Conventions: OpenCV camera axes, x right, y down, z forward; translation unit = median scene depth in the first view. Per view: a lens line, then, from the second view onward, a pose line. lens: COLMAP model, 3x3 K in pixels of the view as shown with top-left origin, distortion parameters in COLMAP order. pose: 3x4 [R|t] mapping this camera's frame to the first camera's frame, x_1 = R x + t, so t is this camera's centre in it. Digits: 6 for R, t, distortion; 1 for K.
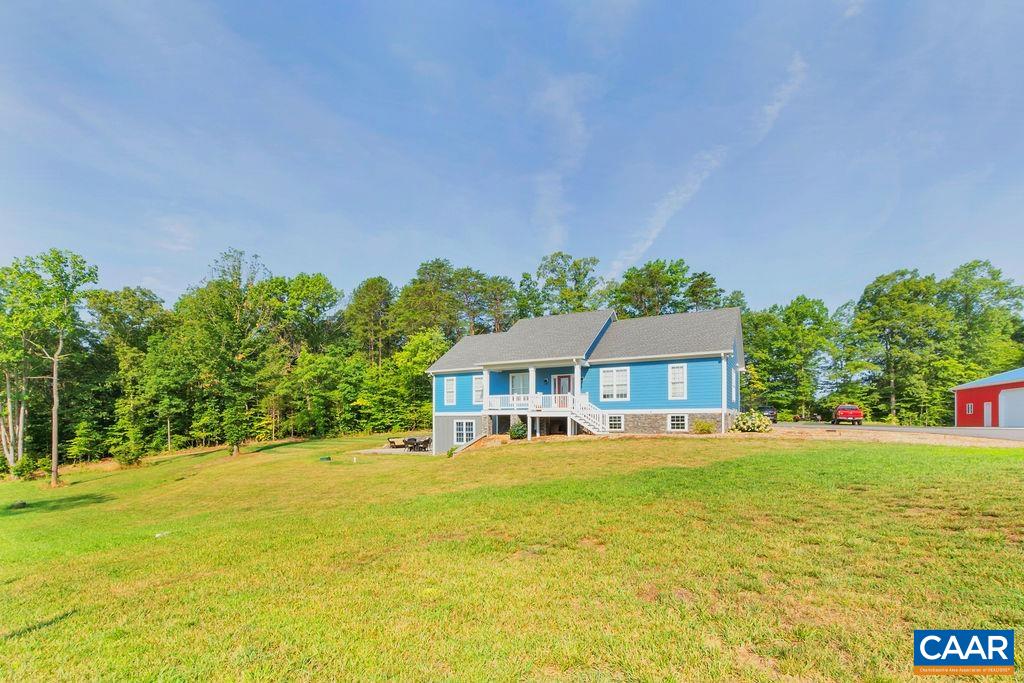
lens RADIAL K [[460.3, 0, 512.6], [0, 460.3, 326.4], [0, 0, 1]] dist [-0.000855, -0.000083]
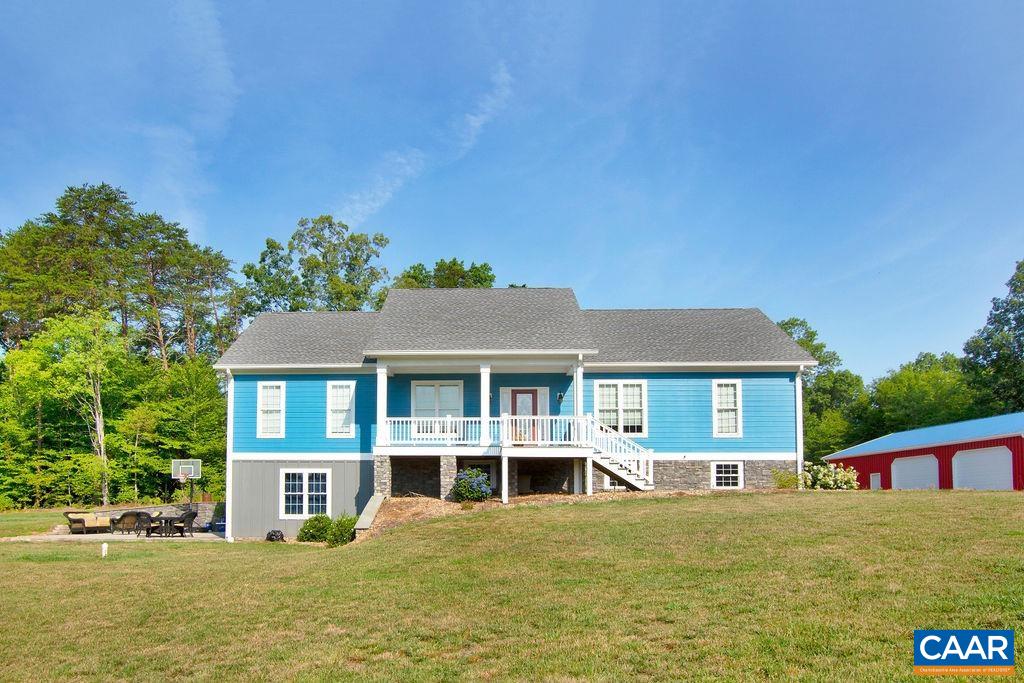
lens RADIAL K [[704.4, 0, 512.0], [0, 704.4, 361.9], [0, 0, 1]] dist [-0.002925, -0.001541]
pose [[0.899629, 0.091373, 0.426988, -0.237259], [-0.093778, 0.995473, -0.015444, 0.080880], [-0.426466, -0.026148, 0.904125, 0.232070]]
